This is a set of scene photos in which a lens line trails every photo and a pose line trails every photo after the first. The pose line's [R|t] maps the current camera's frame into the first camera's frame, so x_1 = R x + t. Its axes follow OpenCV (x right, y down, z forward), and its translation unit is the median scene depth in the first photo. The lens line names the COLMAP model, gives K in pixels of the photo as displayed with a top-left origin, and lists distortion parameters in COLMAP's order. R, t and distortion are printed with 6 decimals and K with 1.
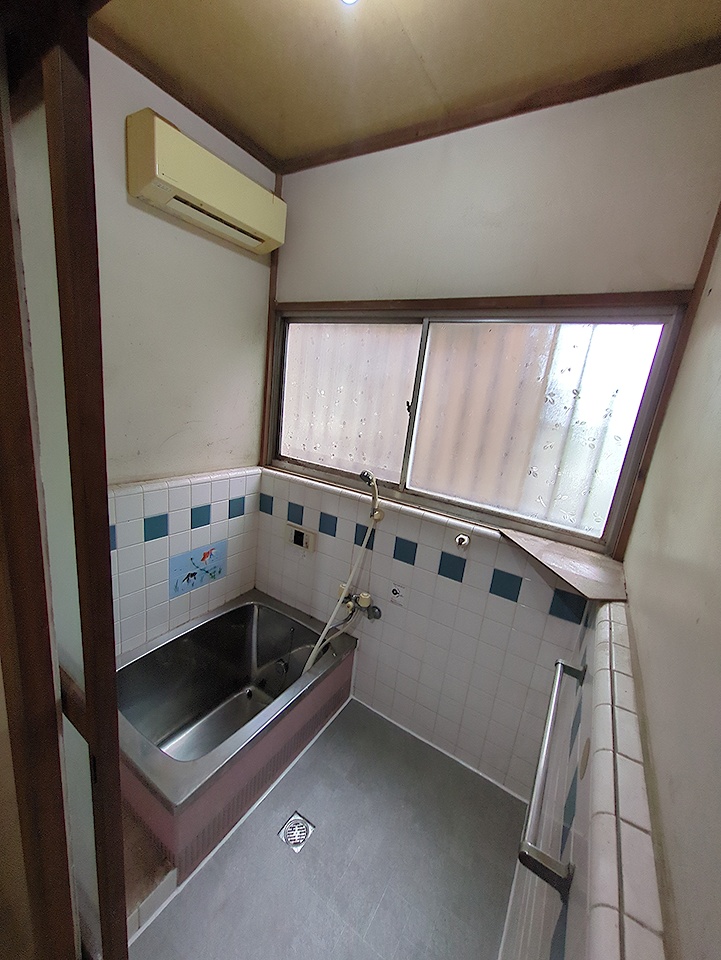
lens RADIAL K [[377.5, 0, 359.0], [0, 377.5, 480.6], [0, 0, 1]] dist [-0.002271, 0.000933]
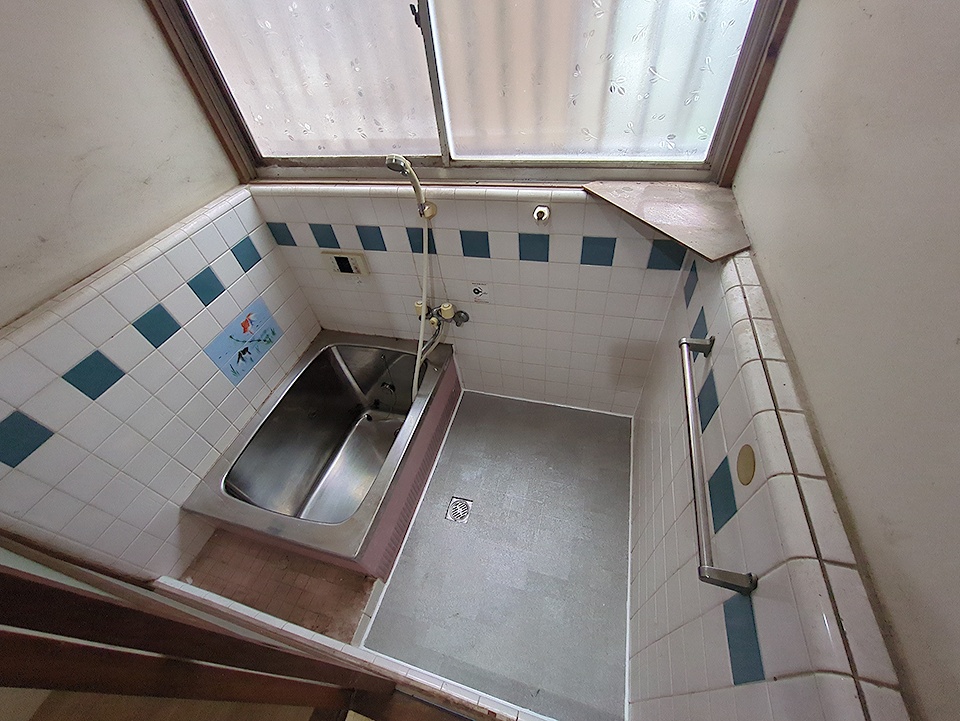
lens RADIAL K [[377.5, 0, 483.2], [0, 377.5, 359.4], [0, 0, 1]] dist [-0.002271, 0.000933]
pose [[0.935333, -0.349592, 0.054197, 0.005216], [0.262804, 0.789185, 0.555087, -0.065691], [-0.236826, -0.504948, 0.830025, 0.176521]]
